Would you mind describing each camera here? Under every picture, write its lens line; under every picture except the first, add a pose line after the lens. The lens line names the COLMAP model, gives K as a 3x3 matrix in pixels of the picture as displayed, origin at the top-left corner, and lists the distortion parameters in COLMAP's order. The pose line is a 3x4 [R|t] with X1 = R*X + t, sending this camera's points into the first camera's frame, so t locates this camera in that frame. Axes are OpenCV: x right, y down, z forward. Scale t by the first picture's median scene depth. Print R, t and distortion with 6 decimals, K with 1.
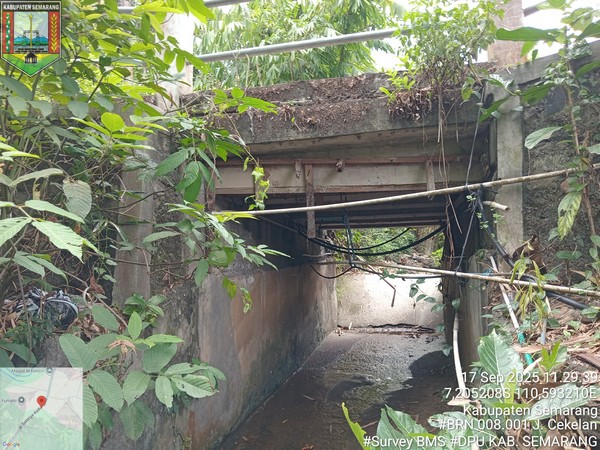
lens RADIAL K [[454.8, 0, 294.7], [0, 454.8, 221.6], [0, 0, 1]] dist [0.021514, -0.063908]
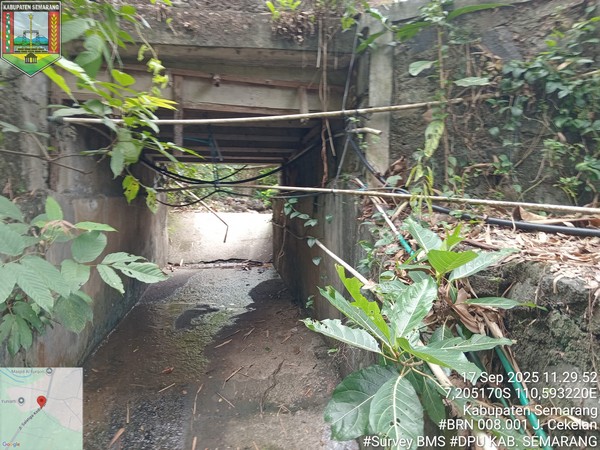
lens RADIAL K [[454.8, 0, 298.3], [0, 454.8, 225.1], [0, 0, 1]] dist [0.021514, -0.063908]
pose [[0.913626, 0.005273, 0.406522, -0.138904], [-0.055610, 0.992139, 0.112109, 0.065929], [-0.402735, -0.125032, 0.906737, 0.025299]]
